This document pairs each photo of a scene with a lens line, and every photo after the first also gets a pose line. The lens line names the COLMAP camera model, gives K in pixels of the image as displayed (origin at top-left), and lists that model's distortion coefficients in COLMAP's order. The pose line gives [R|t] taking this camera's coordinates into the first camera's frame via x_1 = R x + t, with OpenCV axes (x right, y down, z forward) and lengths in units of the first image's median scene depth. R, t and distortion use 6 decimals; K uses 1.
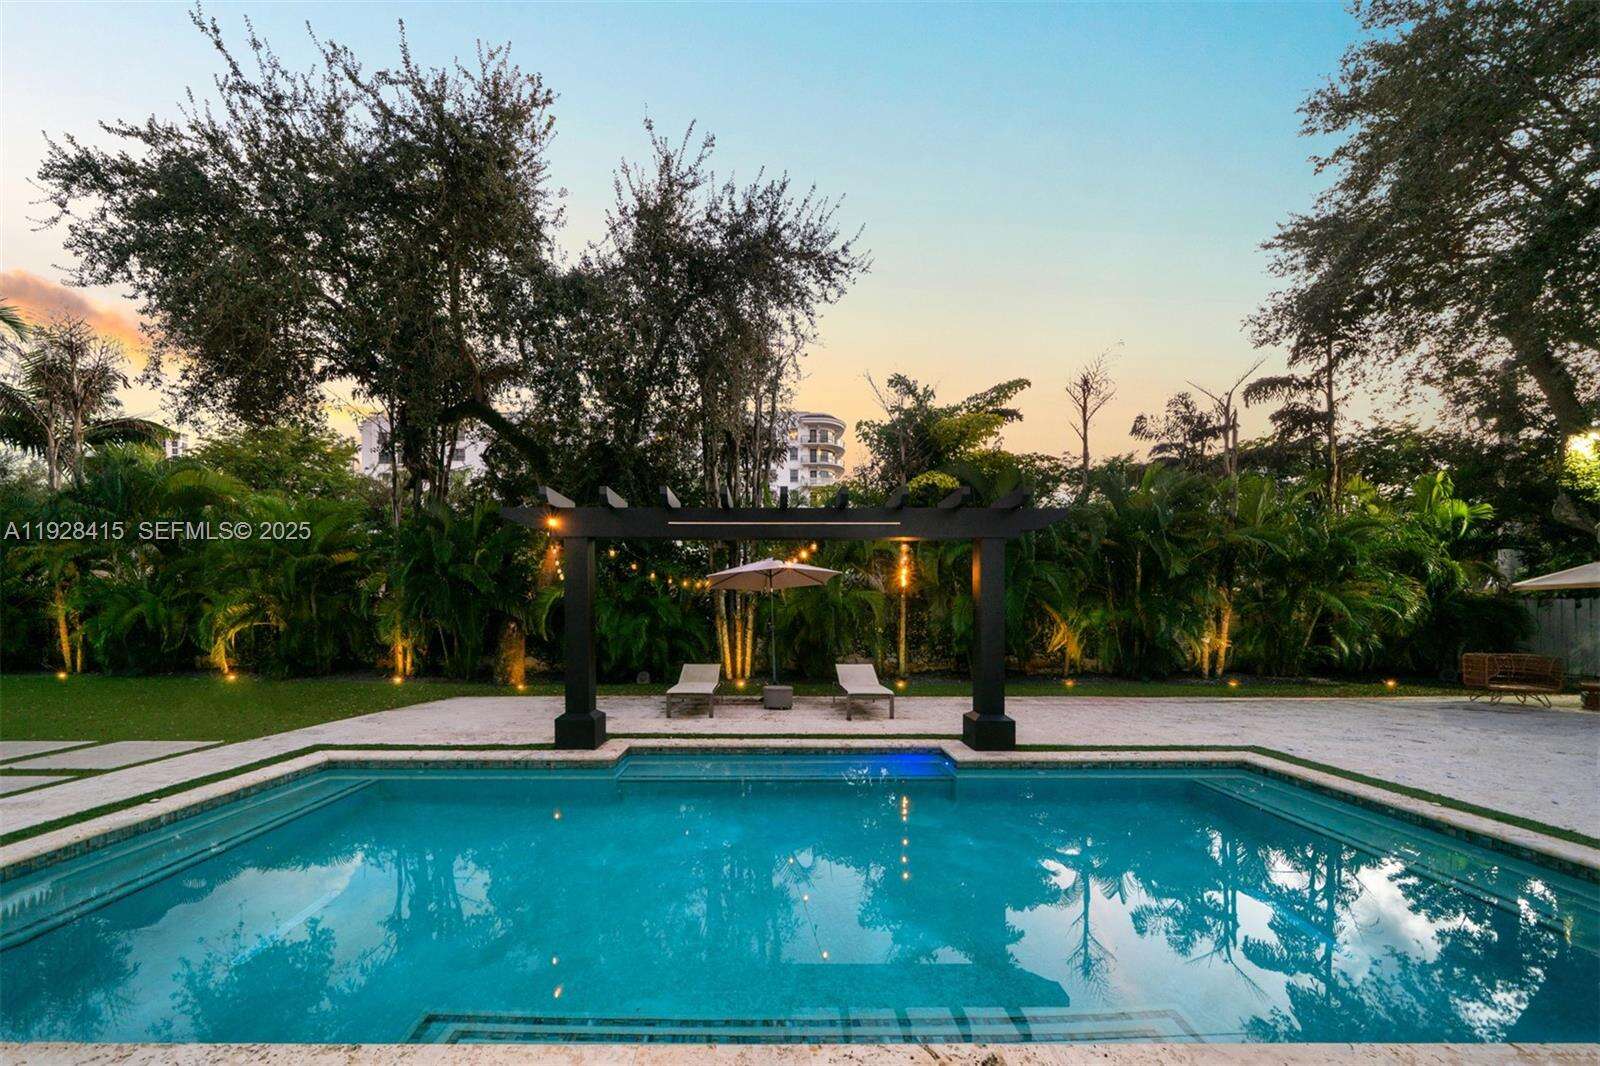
lens RADIAL K [[592.3, 0, 797.0], [0, 592.3, 619.3], [0, 0, 1]] dist [-0.015172, 0.000073]
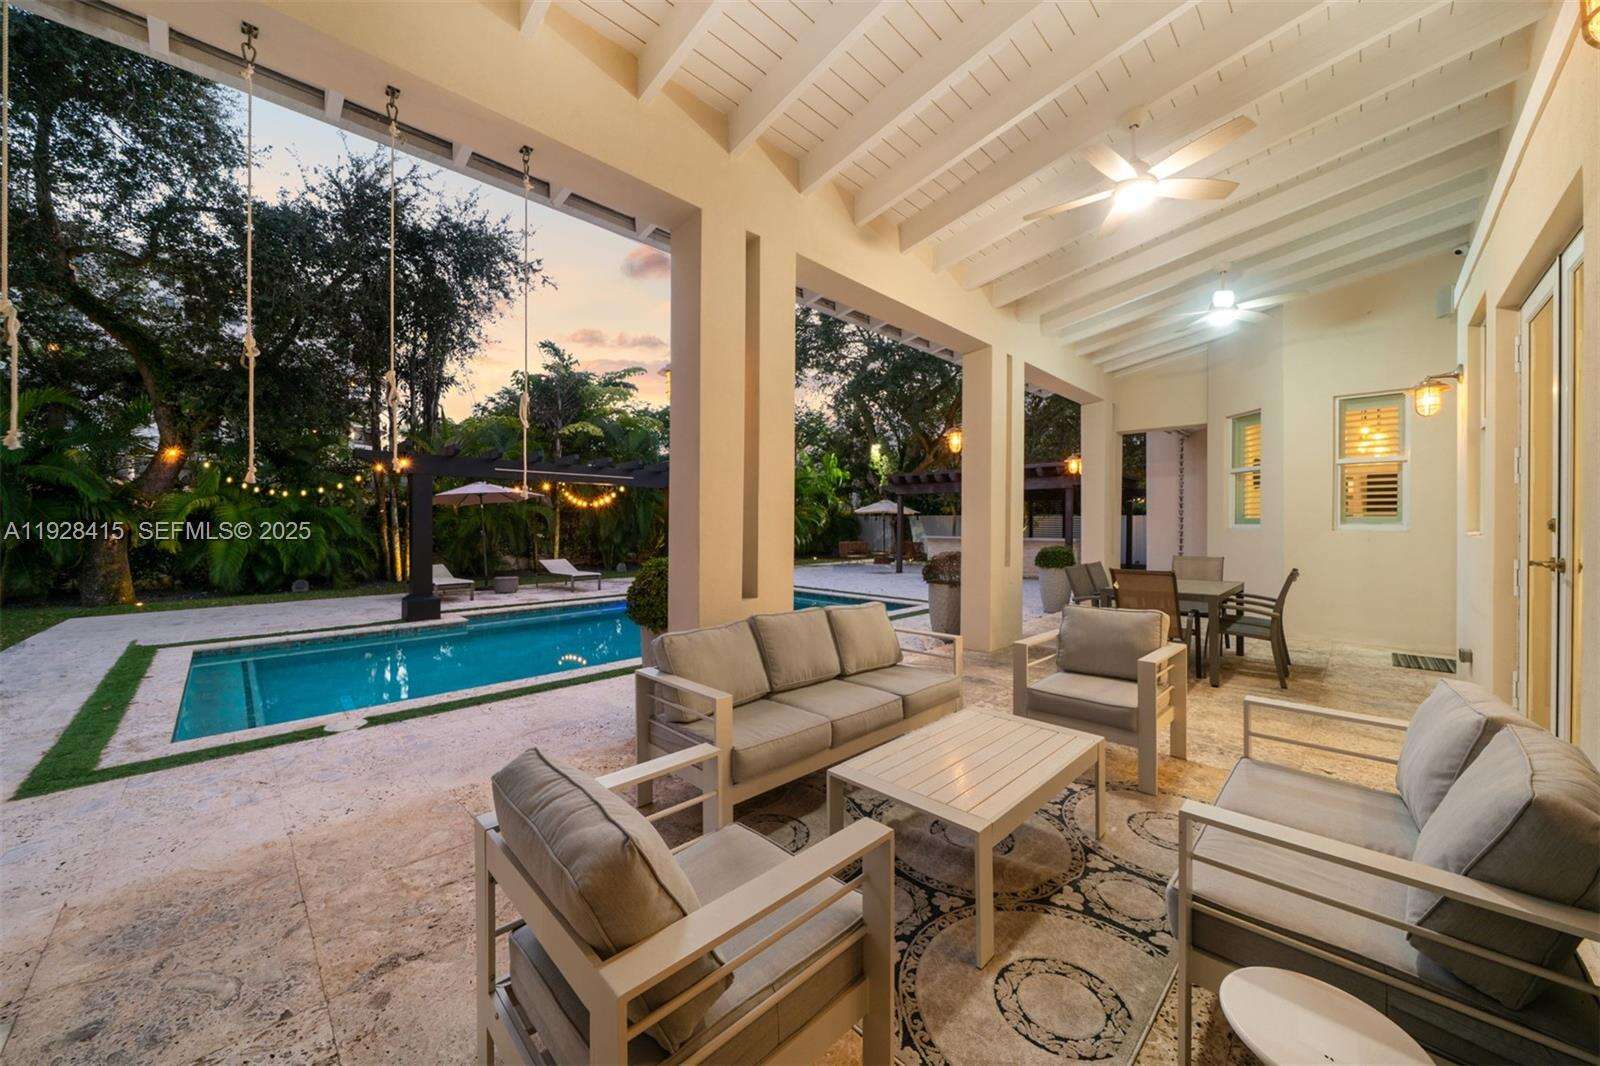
lens RADIAL K [[578.2, 0, 800.0], [0, 578.2, 533.0], [0, 0, 1]] dist [-0.000058, -0.000013]
pose [[0.712406, -0.011528, 0.701673, -0.400158], [0.000502, 0.999873, 0.015917, -0.009021], [-0.701768, -0.010987, 0.712321, -0.367138]]
